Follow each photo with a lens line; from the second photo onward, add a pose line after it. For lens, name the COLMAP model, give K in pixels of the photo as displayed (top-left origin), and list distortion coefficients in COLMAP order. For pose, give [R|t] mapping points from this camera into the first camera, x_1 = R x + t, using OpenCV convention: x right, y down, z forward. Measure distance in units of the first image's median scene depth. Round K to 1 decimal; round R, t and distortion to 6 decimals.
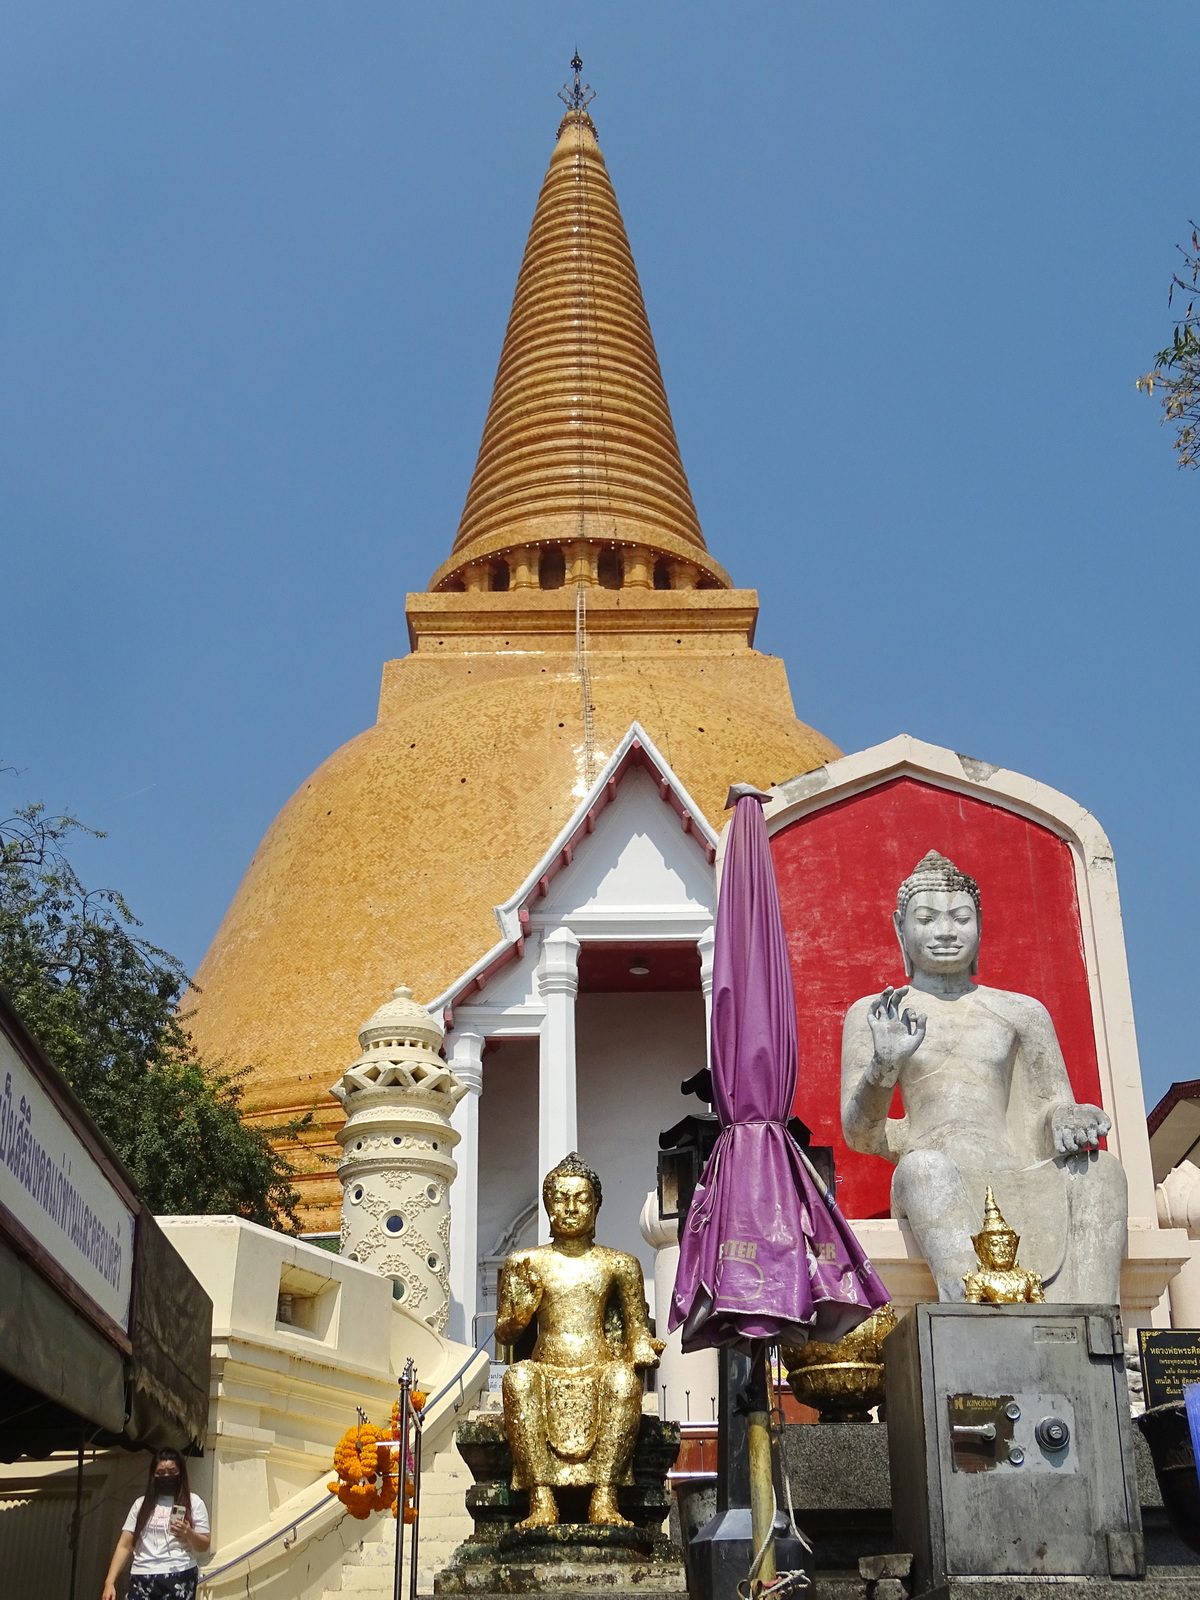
lens RADIAL K [[2133.8, 0, 600.0], [0, 2133.8, 800.0], [0, 0, 1]] dist [0.041656, -0.069660]
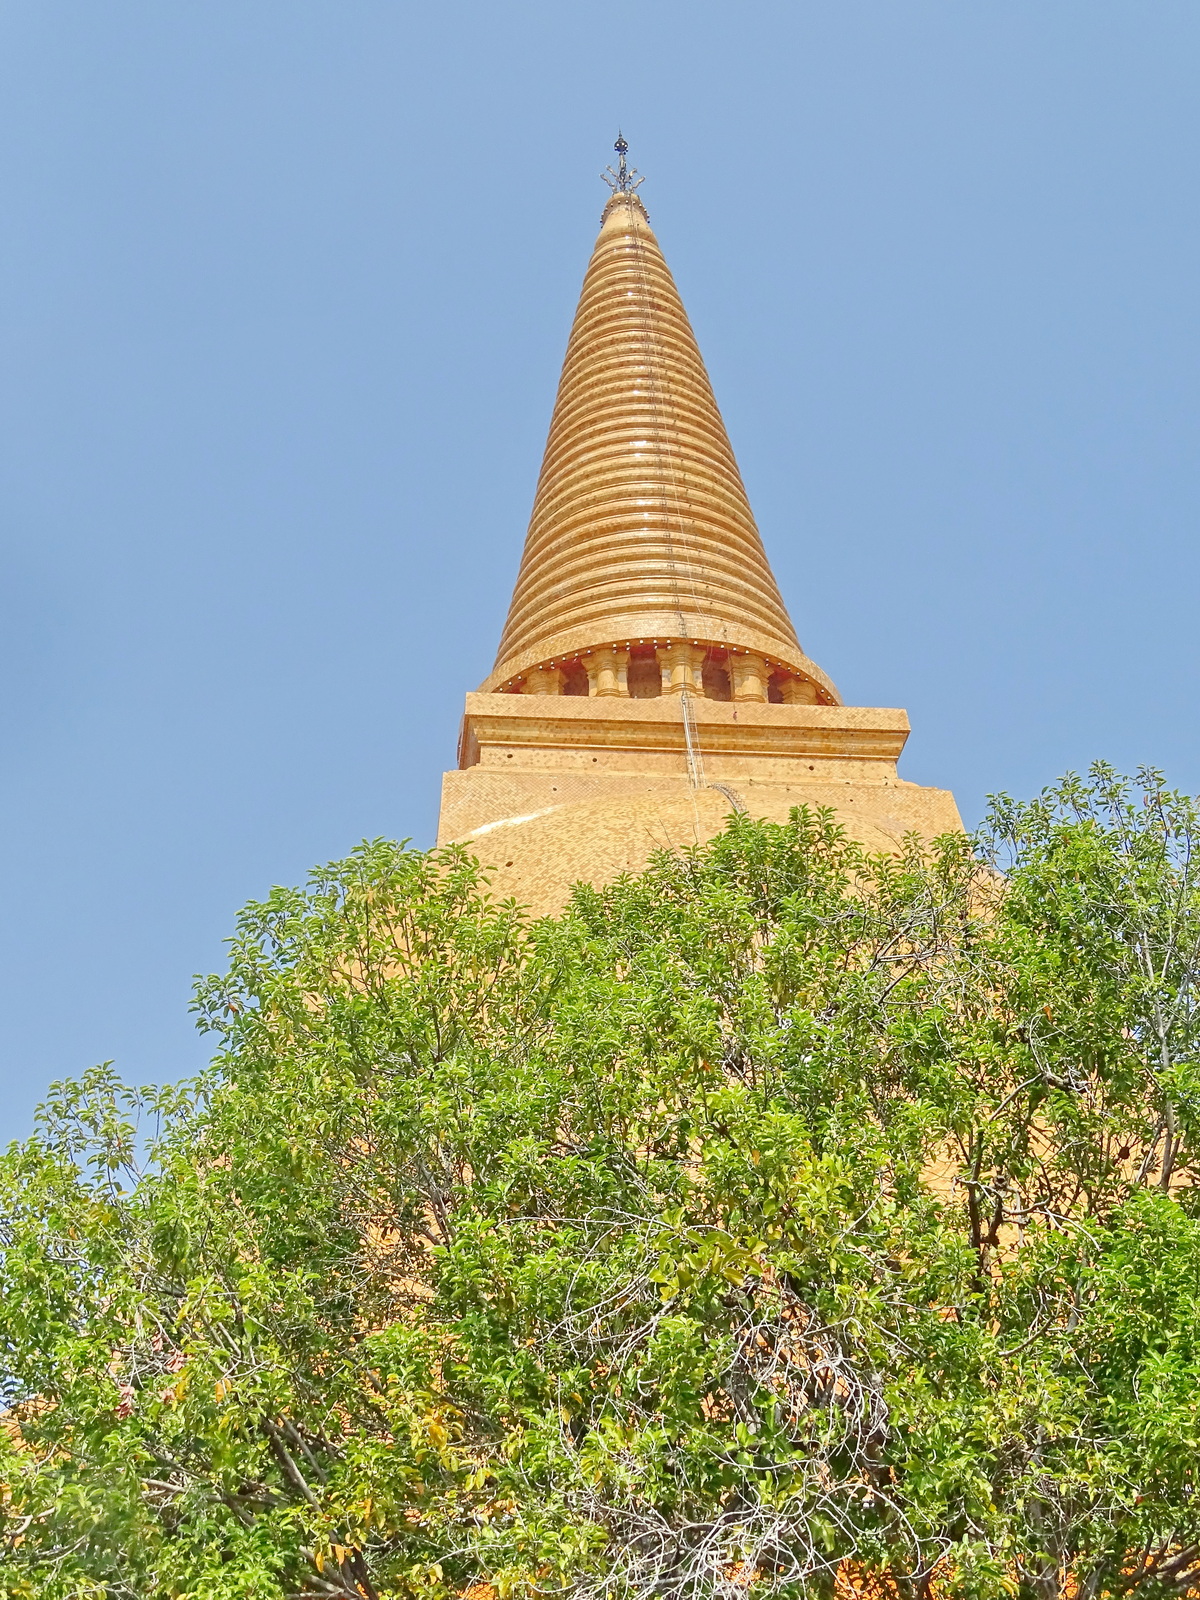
lens RADIAL K [[2133.8, 0, 600.0], [0, 2133.8, 800.0], [0, 0, 1]] dist [0.041656, -0.069660]
pose [[0.993647, 0.044307, 0.103450, -0.121323], [-0.028885, 0.988850, -0.146083, 0.054677], [-0.108769, 0.142167, 0.983848, 0.234363]]
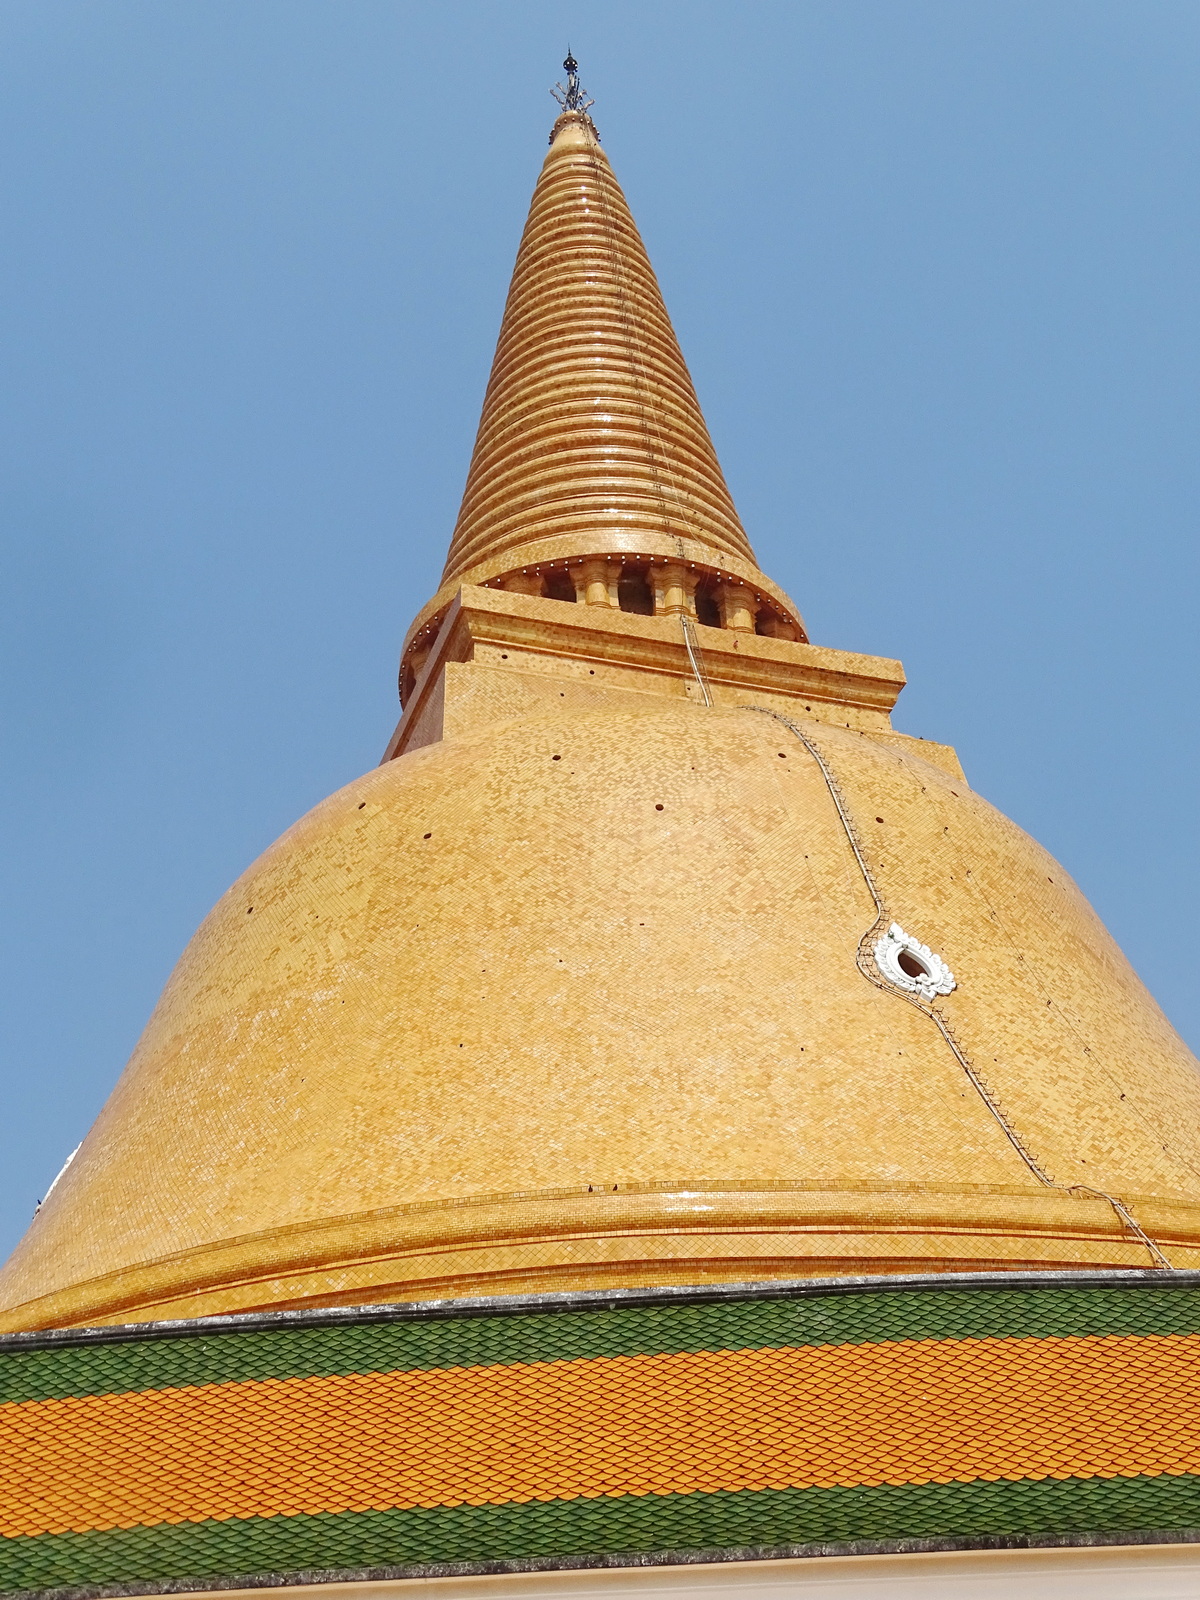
lens RADIAL K [[2133.8, 0, 600.0], [0, 2133.8, 800.0], [0, 0, 1]] dist [0.041656, -0.069660]
pose [[0.945563, 0.152081, 0.287720, -0.243578], [-0.104988, 0.979374, -0.172638, 0.094680], [-0.308041, 0.133033, 0.942026, 0.317304]]
